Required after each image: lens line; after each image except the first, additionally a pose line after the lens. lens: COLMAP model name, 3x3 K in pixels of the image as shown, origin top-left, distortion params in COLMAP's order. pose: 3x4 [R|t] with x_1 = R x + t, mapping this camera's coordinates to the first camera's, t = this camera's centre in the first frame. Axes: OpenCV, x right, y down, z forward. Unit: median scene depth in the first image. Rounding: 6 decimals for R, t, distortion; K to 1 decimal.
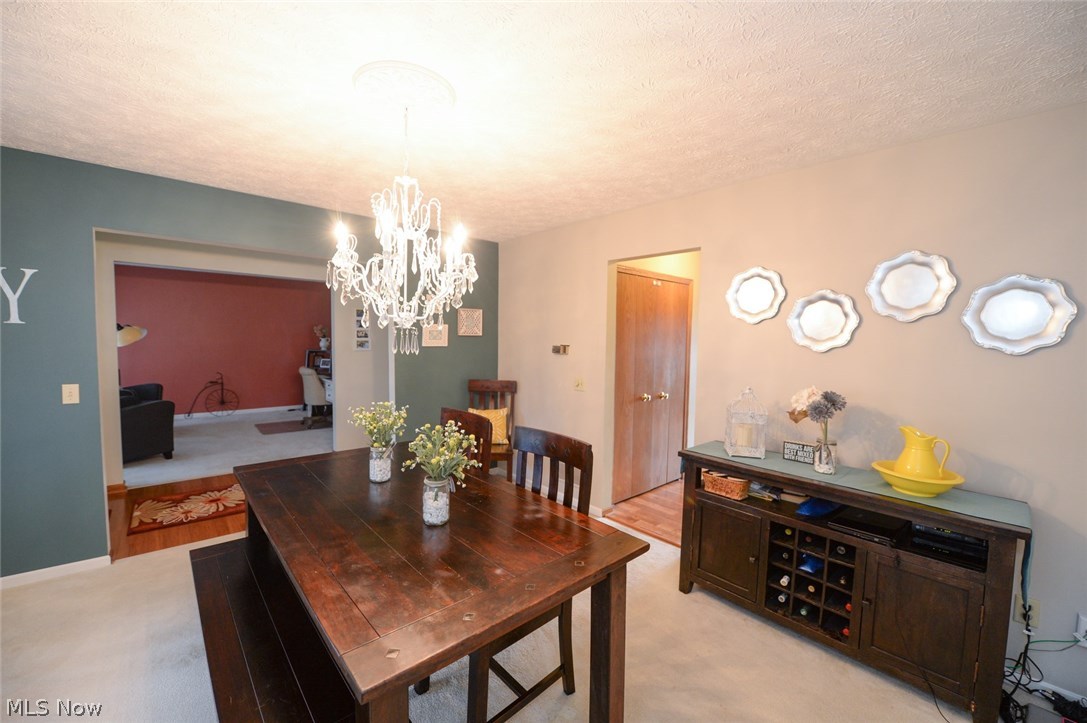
lens RADIAL K [[433.7, 0, 543.3], [0, 433.7, 365.2], [0, 0, 1]] dist [-0.013704, -0.002475]
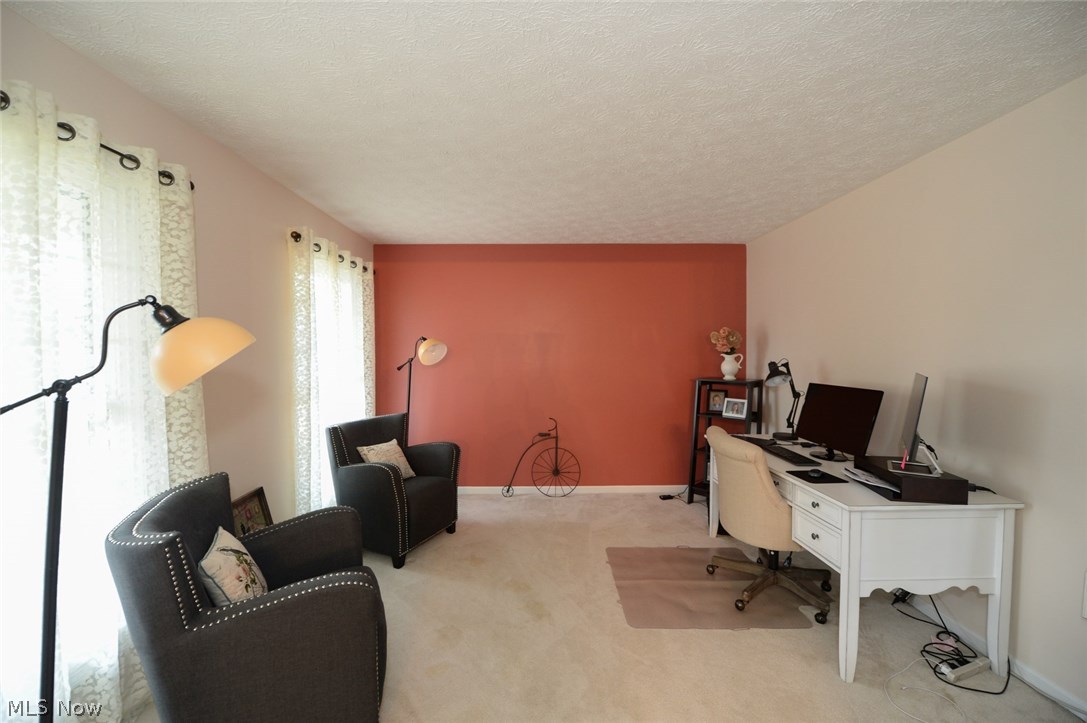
lens RADIAL K [[433.7, 0, 536.7], [0, 433.7, 357.8], [0, 0, 1]] dist [-0.013704, -0.002475]
pose [[0.756827, -0.006256, -0.653585, -0.395692], [-0.025013, 0.998945, -0.038525, -0.039111], [0.653136, 0.045505, 0.755872, 0.550259]]
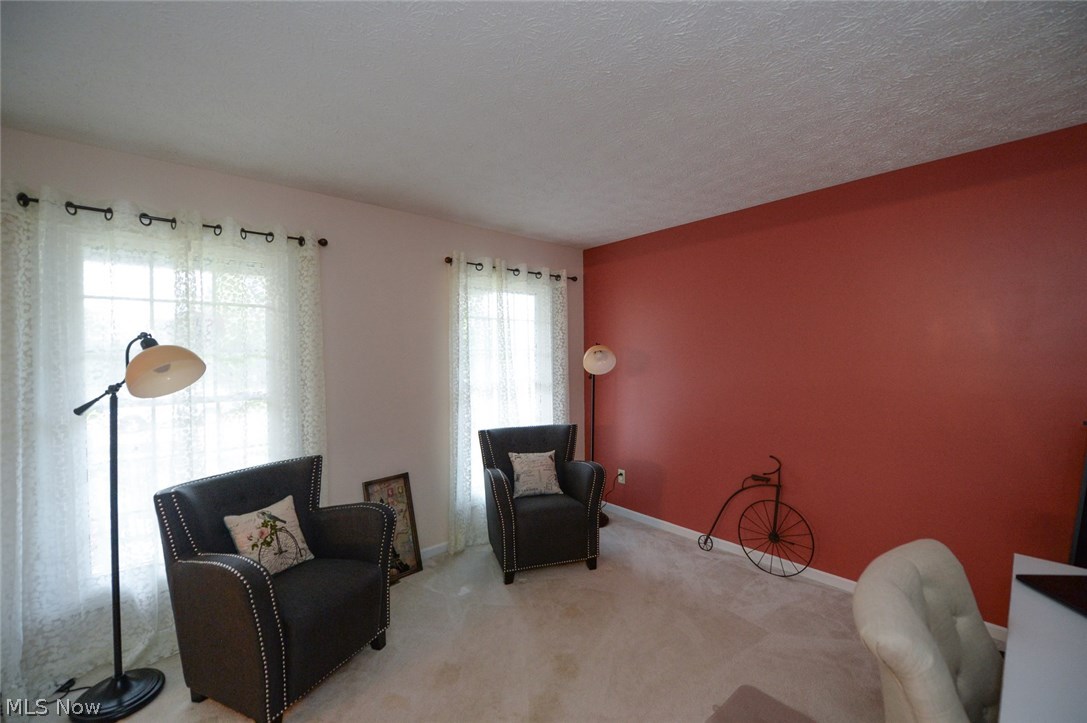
lens RADIAL K [[433.7, 0, 543.5], [0, 433.7, 360.8], [0, 0, 1]] dist [-0.013704, -0.002475]
pose [[0.001365, 0.000544, -0.999999, -0.365857], [-0.049377, 0.998780, 0.000476, -0.058576], [0.998779, 0.049376, 0.001390, 0.787565]]
